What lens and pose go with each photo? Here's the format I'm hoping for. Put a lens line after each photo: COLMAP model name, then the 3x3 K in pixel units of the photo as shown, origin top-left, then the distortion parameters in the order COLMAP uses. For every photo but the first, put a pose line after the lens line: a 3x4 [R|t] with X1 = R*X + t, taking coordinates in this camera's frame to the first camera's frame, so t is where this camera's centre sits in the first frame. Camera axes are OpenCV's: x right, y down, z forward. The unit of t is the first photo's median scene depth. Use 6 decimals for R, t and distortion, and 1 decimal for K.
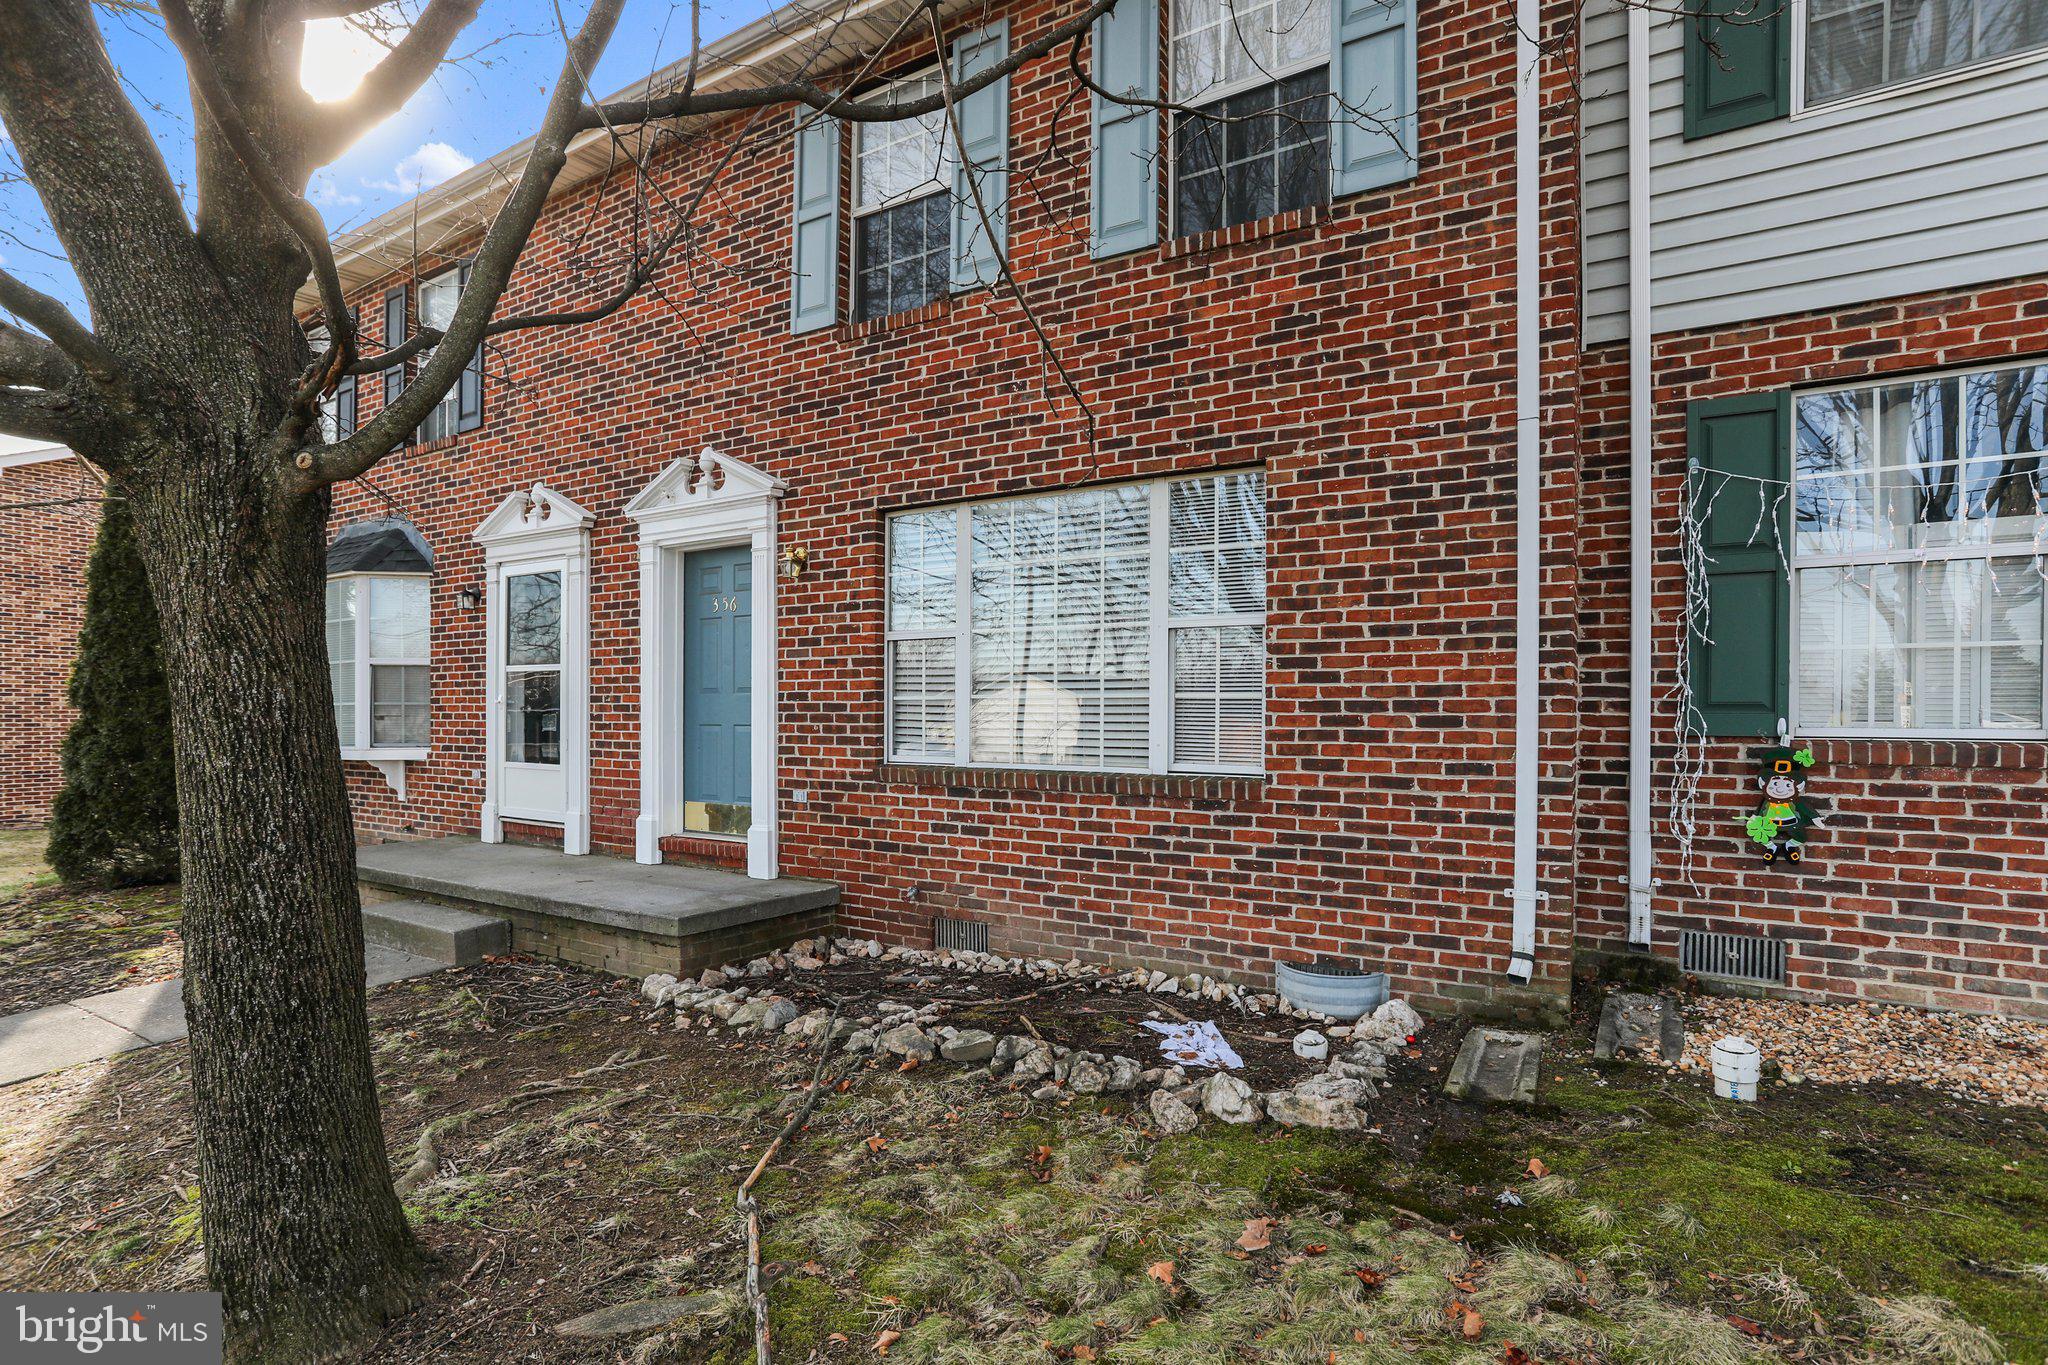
lens RADIAL K [[1022.8, 0, 1035.9], [0, 1022.8, 701.9], [0, 0, 1]] dist [-0.014512, 0.007645]
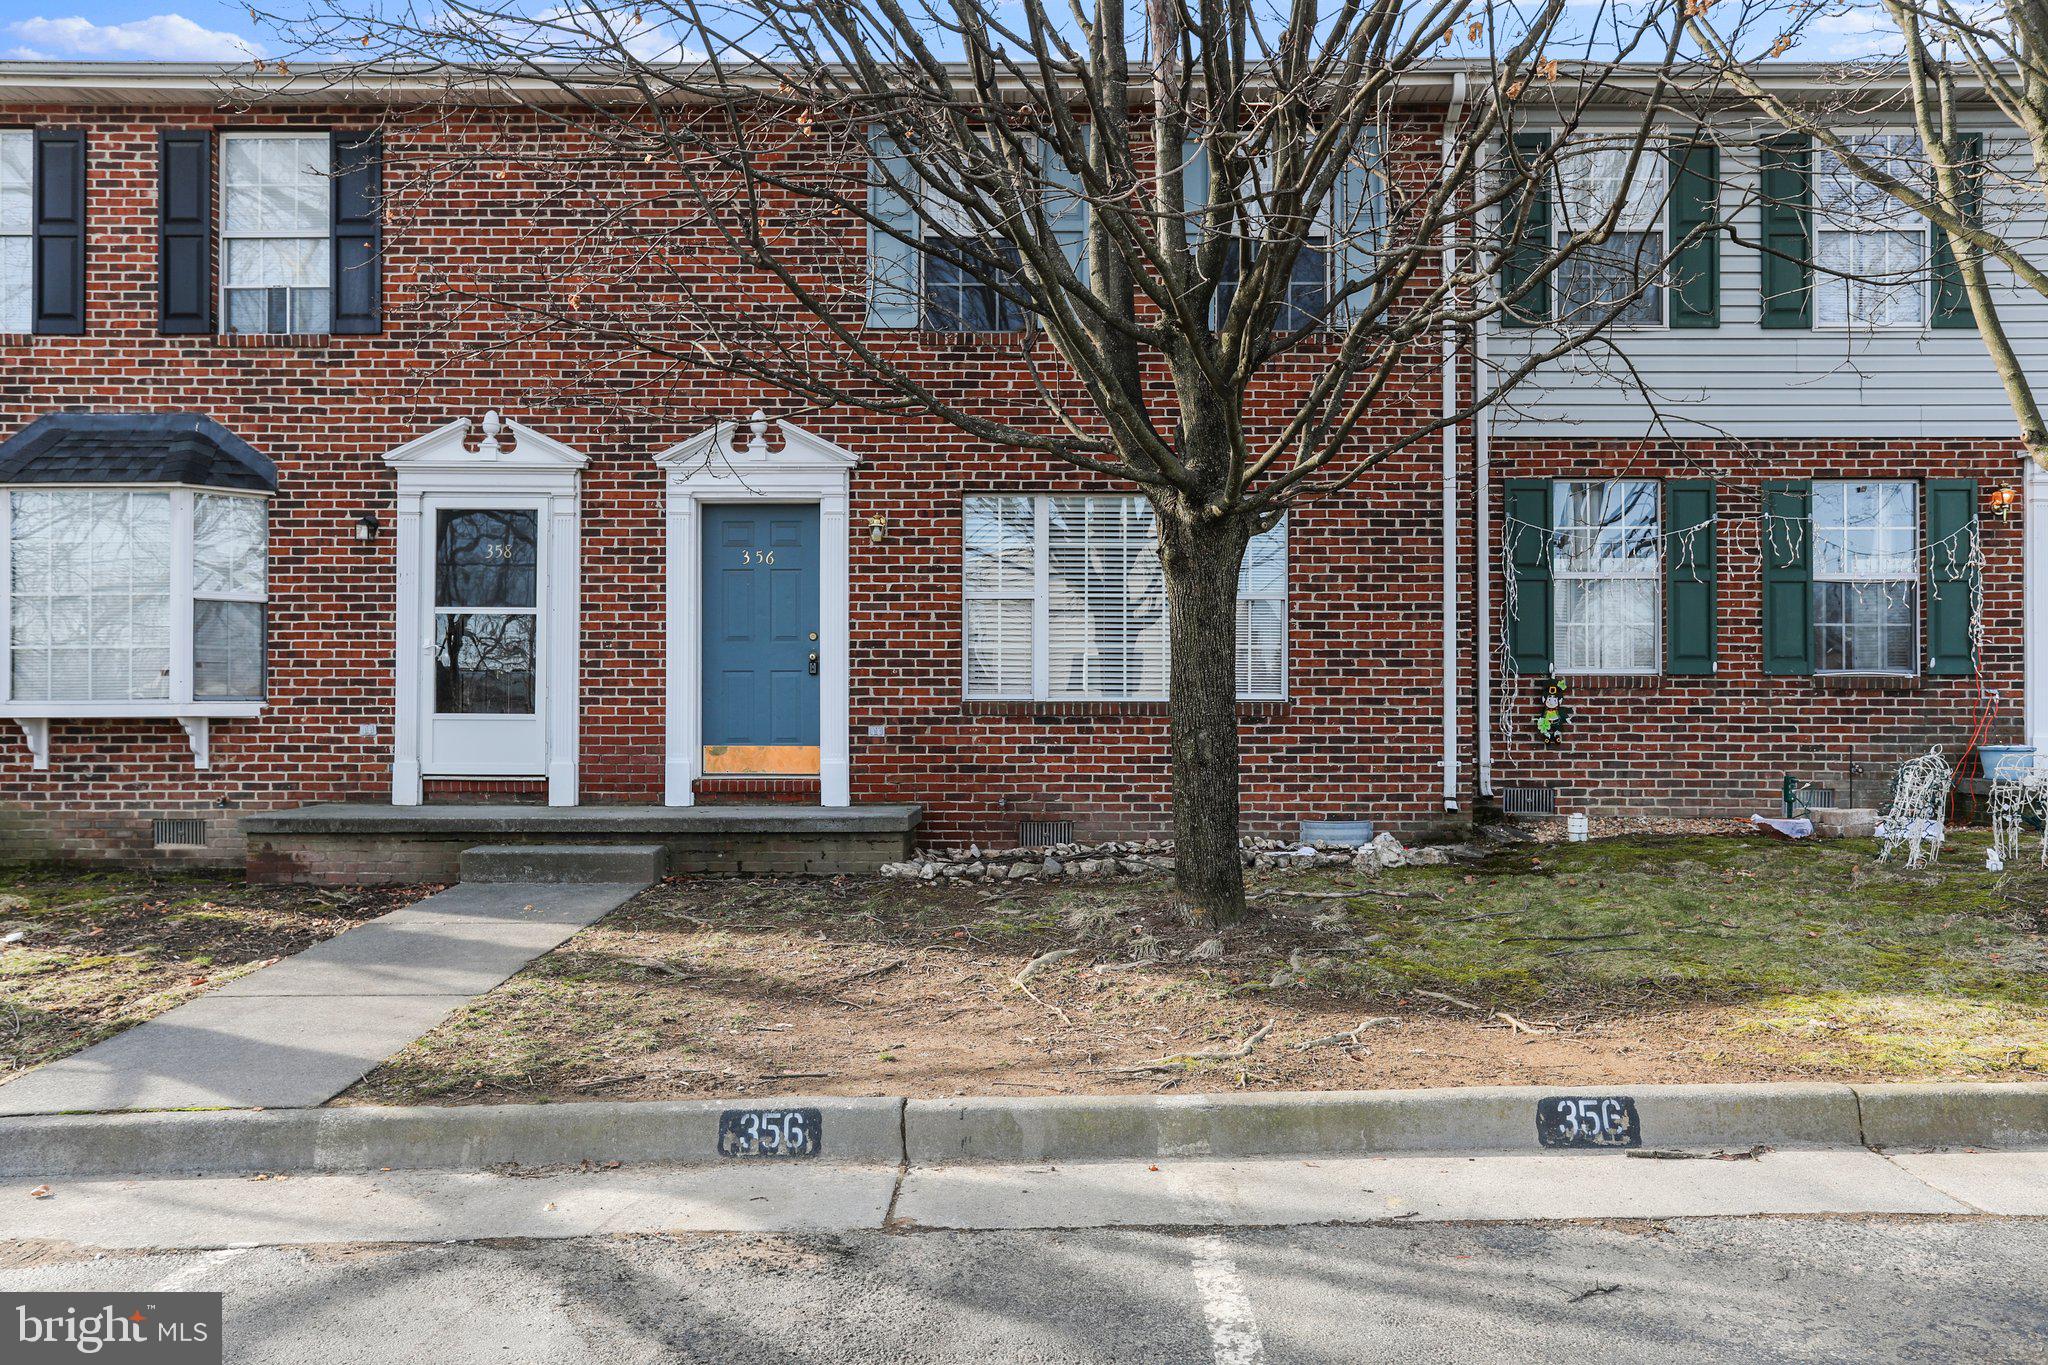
lens RADIAL K [[1645.7, 0, 1064.5], [0, 1645.7, 626.2], [0, 0, 1]] dist [0.090992, 0.000320]
pose [[0.844652, 0.023952, 0.534780, -1.408451], [-0.003842, 0.999244, -0.038687, 0.061015], [-0.535302, 0.030623, 0.844106, -0.911629]]
